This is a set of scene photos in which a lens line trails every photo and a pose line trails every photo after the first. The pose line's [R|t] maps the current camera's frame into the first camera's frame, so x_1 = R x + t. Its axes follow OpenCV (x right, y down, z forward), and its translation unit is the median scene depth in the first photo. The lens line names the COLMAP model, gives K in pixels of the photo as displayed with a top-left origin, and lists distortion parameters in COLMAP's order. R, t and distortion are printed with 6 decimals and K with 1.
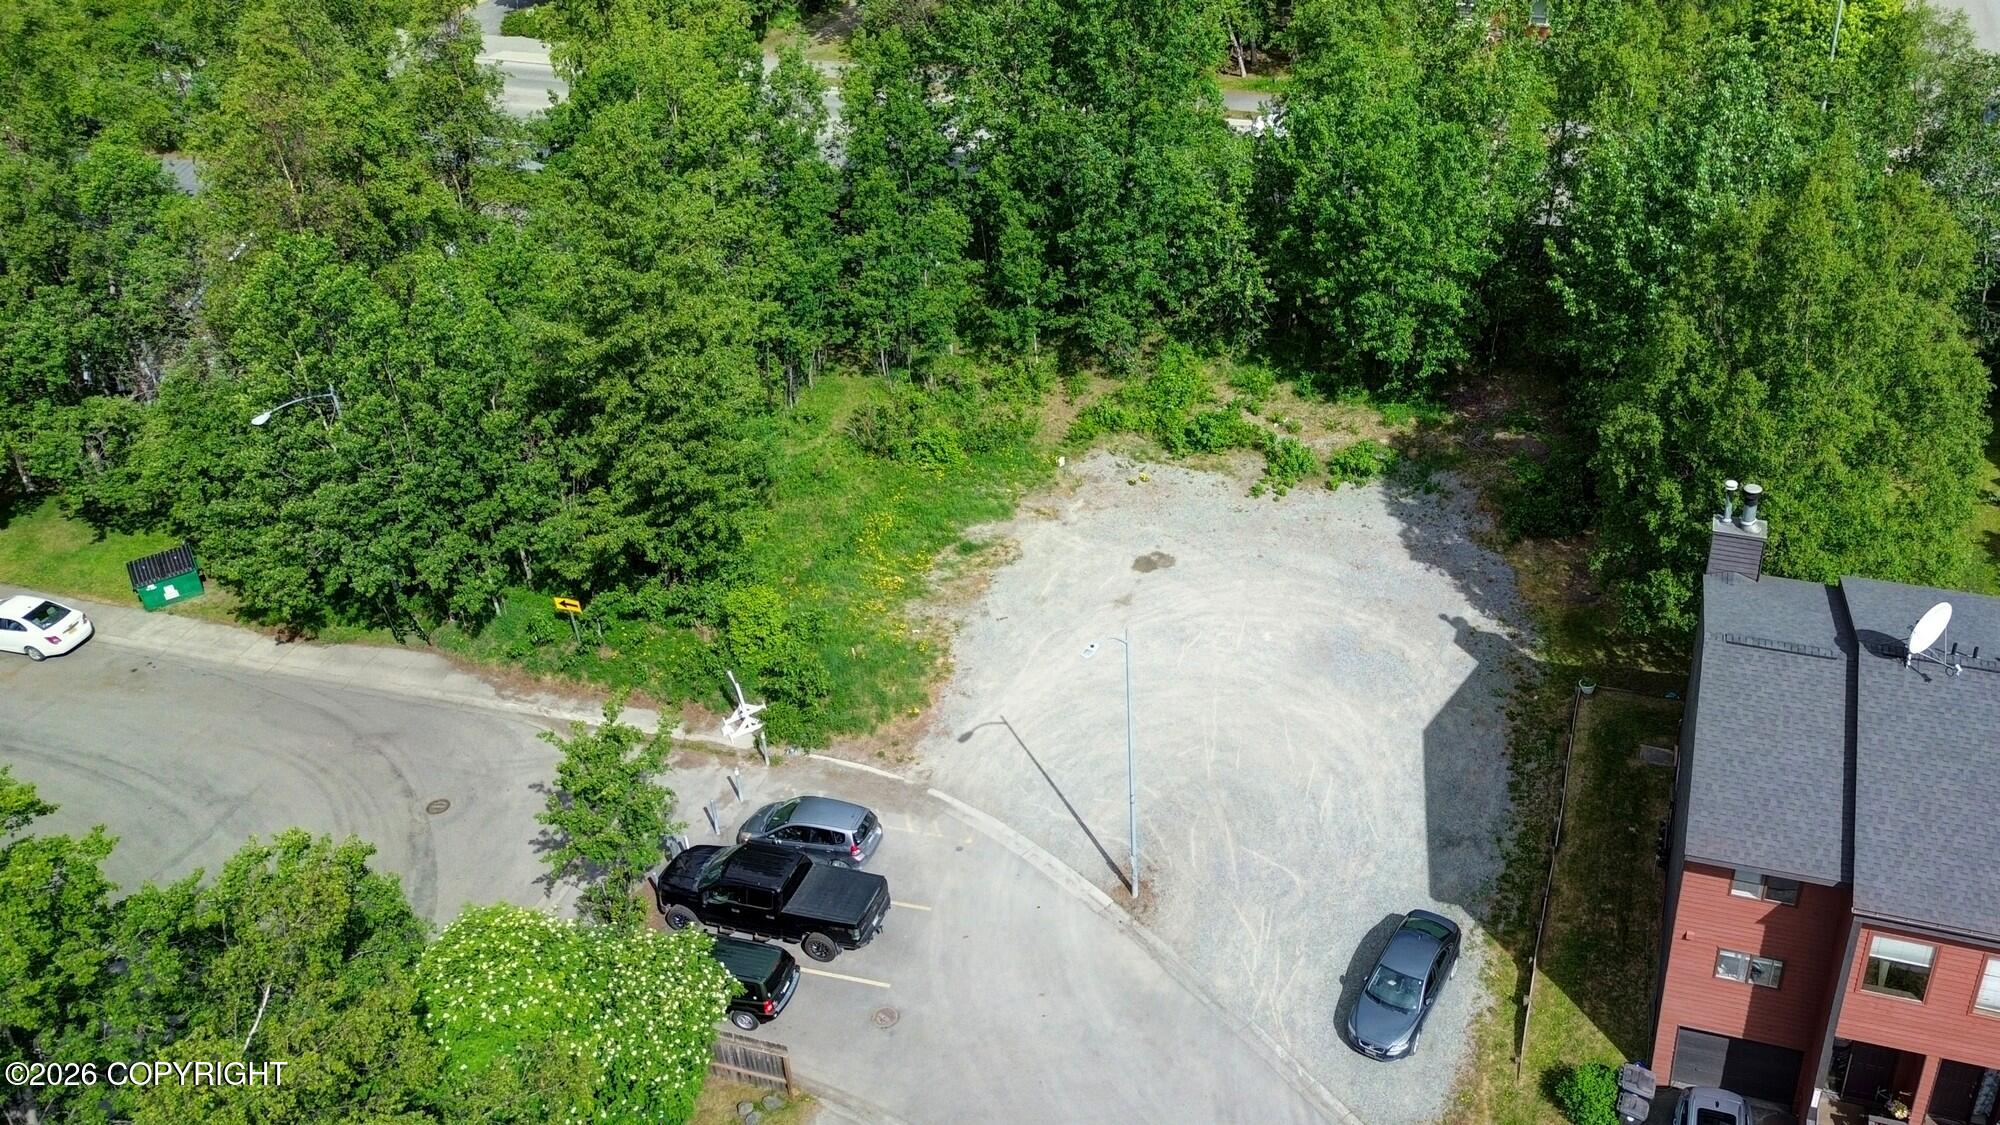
lens RADIAL K [[1747.1, 0, 1260.3], [0, 1747.1, 434.9], [0, 0, 1]] dist [0.166746, -0.440452]
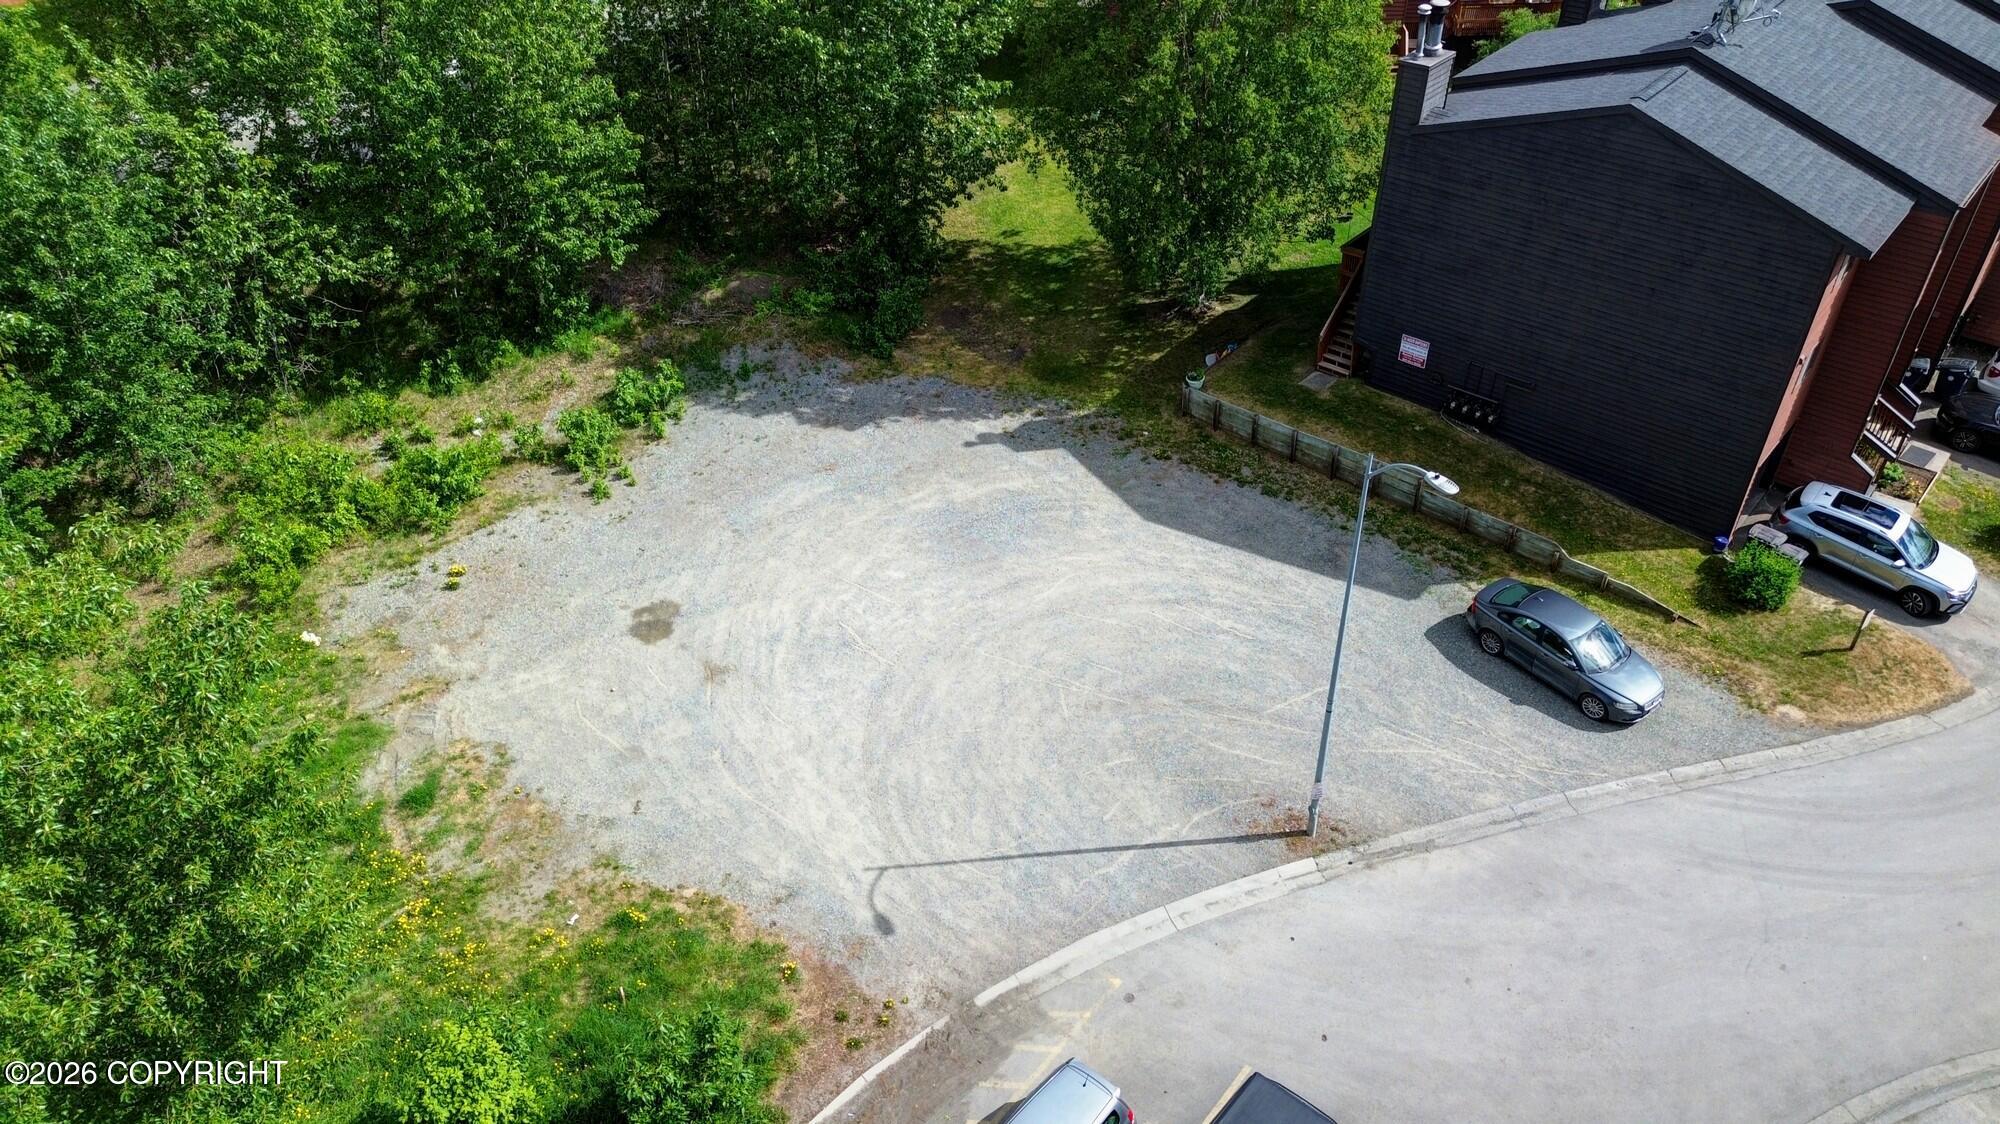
lens RADIAL K [[1404.6, 0, 1006.5], [0, 1404.6, 565.9], [0, 0, 1]] dist [0.091865, -0.105430]
pose [[0.436769, -0.555921, 0.707237, -0.391981], [0.467517, 0.811955, 0.349510, -0.073696], [-0.768545, 0.177991, 0.614539, 0.593960]]
